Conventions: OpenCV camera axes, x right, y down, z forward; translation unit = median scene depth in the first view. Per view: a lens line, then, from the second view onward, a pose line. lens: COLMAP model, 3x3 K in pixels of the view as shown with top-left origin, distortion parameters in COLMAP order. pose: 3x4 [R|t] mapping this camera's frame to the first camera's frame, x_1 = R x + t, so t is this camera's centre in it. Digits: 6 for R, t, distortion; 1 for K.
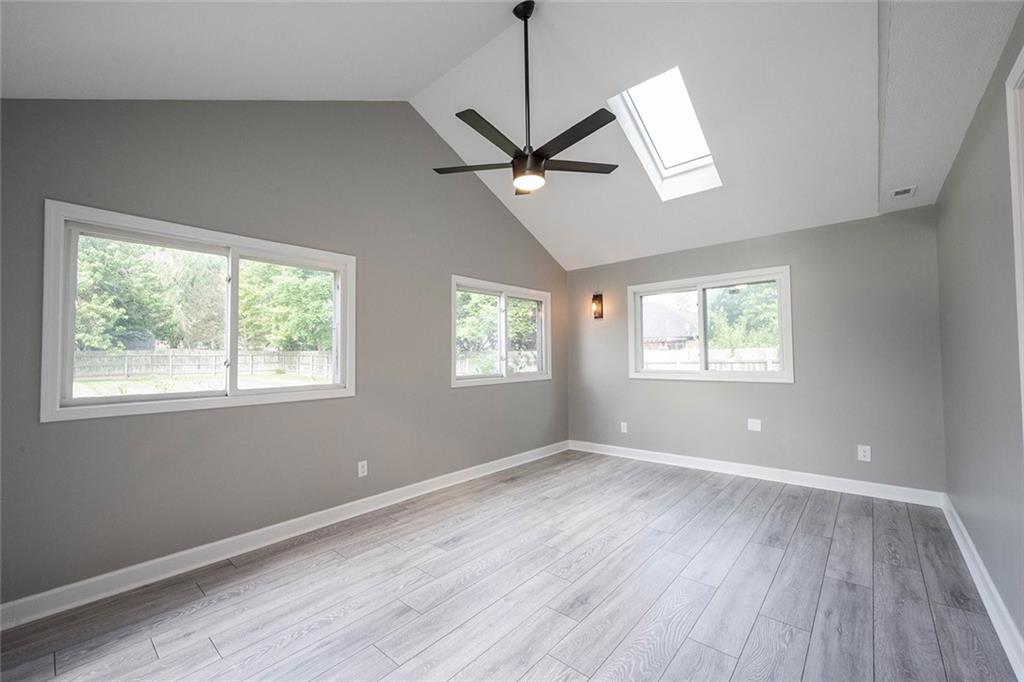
lens RADIAL K [[416.2, 0, 509.9], [0, 416.2, 341.7], [0, 0, 1]] dist [0.001757, 0.000000]
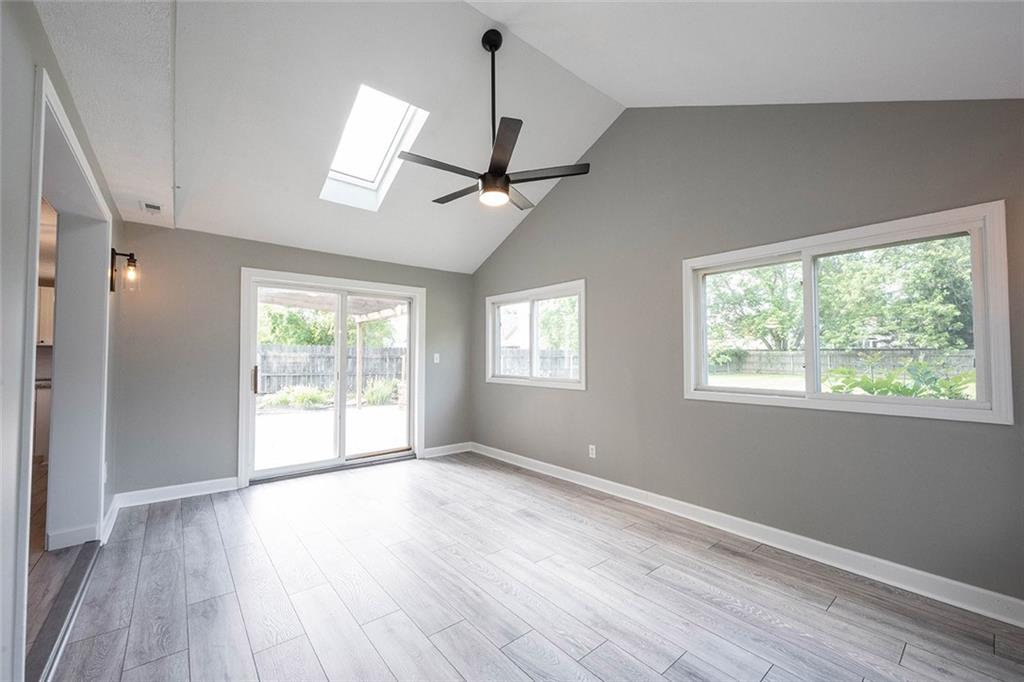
lens RADIAL K [[407.0, 0, 507.2], [0, 407.0, 340.5], [0, 0, 1]] dist [0.000537, -0.000145]
pose [[-0.168768, -0.030994, -0.985168, 0.900852], [0.032288, 0.998795, -0.036954, 0.019885], [0.985127, -0.038046, -0.167564, 1.006161]]
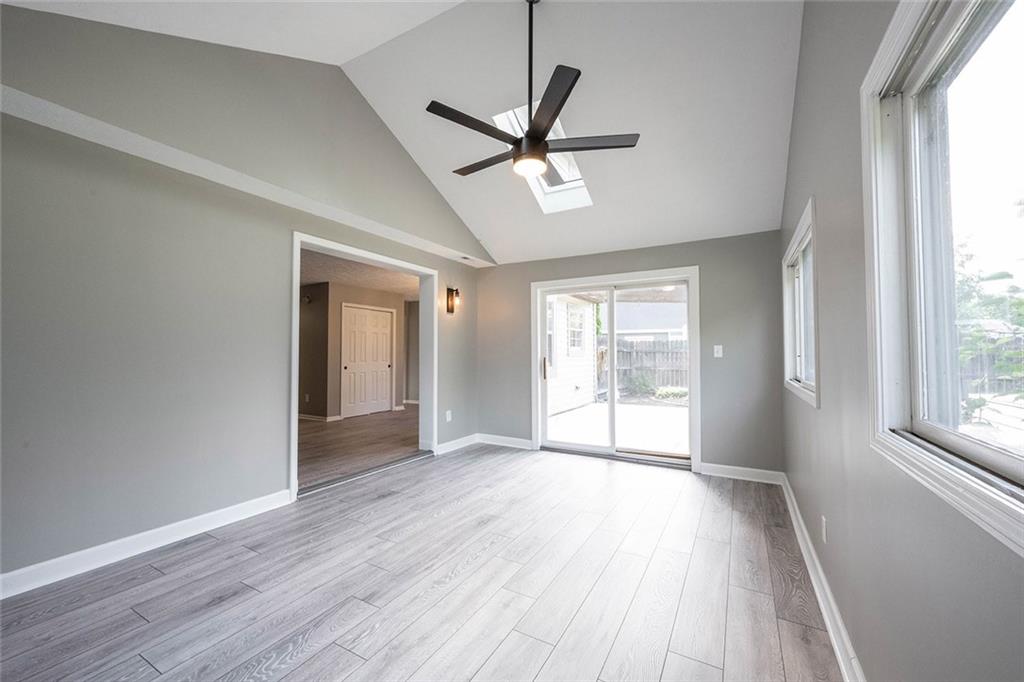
lens RADIAL K [[407.0, 0, 507.2], [0, 407.0, 340.5], [0, 0, 1]] dist [0.000537, -0.000145]
pose [[-0.981021, 0.001772, -0.193894, 0.235038], [0.014134, 0.997952, -0.062388, 0.058051], [0.193386, -0.063944, -0.979037, 1.583081]]
